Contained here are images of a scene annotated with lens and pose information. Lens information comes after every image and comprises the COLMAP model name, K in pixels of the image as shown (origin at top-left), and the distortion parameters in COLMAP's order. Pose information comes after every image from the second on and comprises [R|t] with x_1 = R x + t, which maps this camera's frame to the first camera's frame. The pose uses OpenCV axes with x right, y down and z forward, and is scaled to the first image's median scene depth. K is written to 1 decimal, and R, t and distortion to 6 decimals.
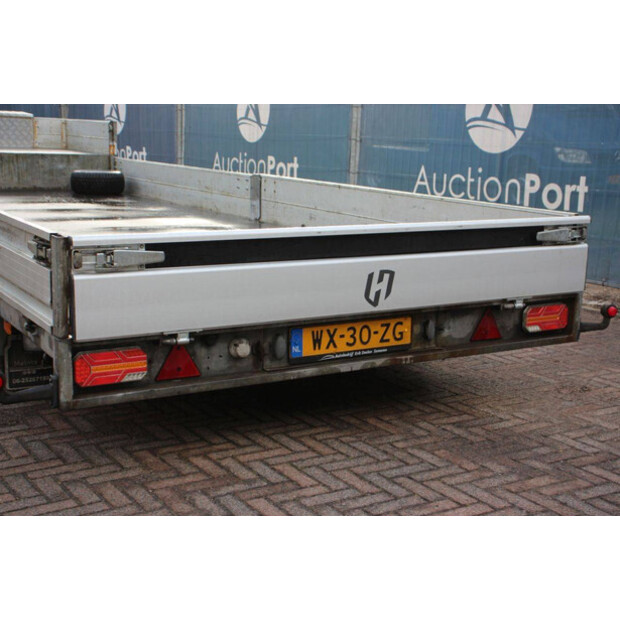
lens RADIAL K [[908.6, 0, 310.2], [0, 908.6, 313.0], [0, 0, 1]] dist [0.079474, 0.000000]
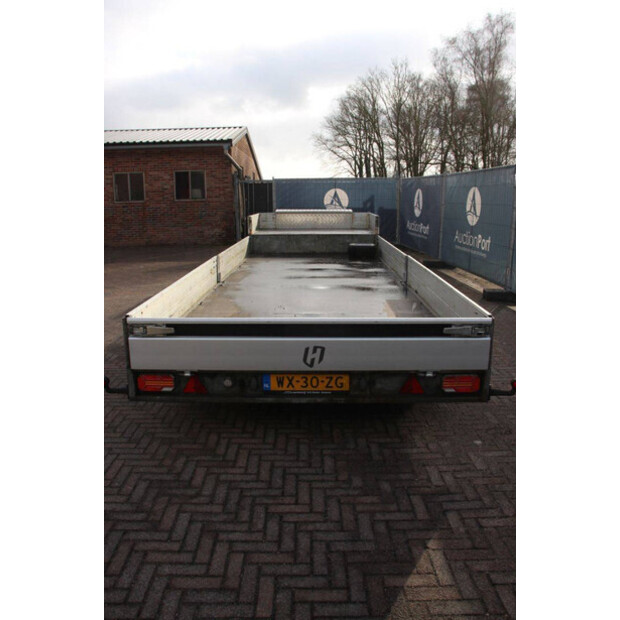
lens RADIAL K [[503.7, 0, 315.8], [0, 503.7, 310.5], [0, 0, 1]] dist [-0.147259, 0.045896]
pose [[0.856335, 0.091979, -0.508164, 0.493670], [-0.081722, 0.995748, 0.042518, -0.138462], [0.509914, 0.005119, 0.860210, 0.213128]]
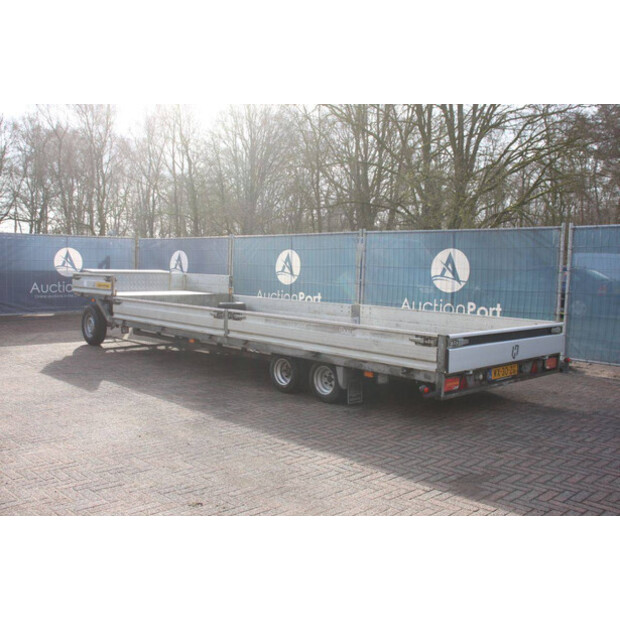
lens RADIAL K [[599.2, 0, 313.7], [0, 599.2, 310.9], [0, 0, 1]] dist [-0.082231, 0.000000]
pose [[0.976385, -0.017444, 0.215331, -0.794205], [0.043933, 0.991940, -0.118852, 0.030463], [-0.211522, 0.125506, 0.969282, -0.500958]]
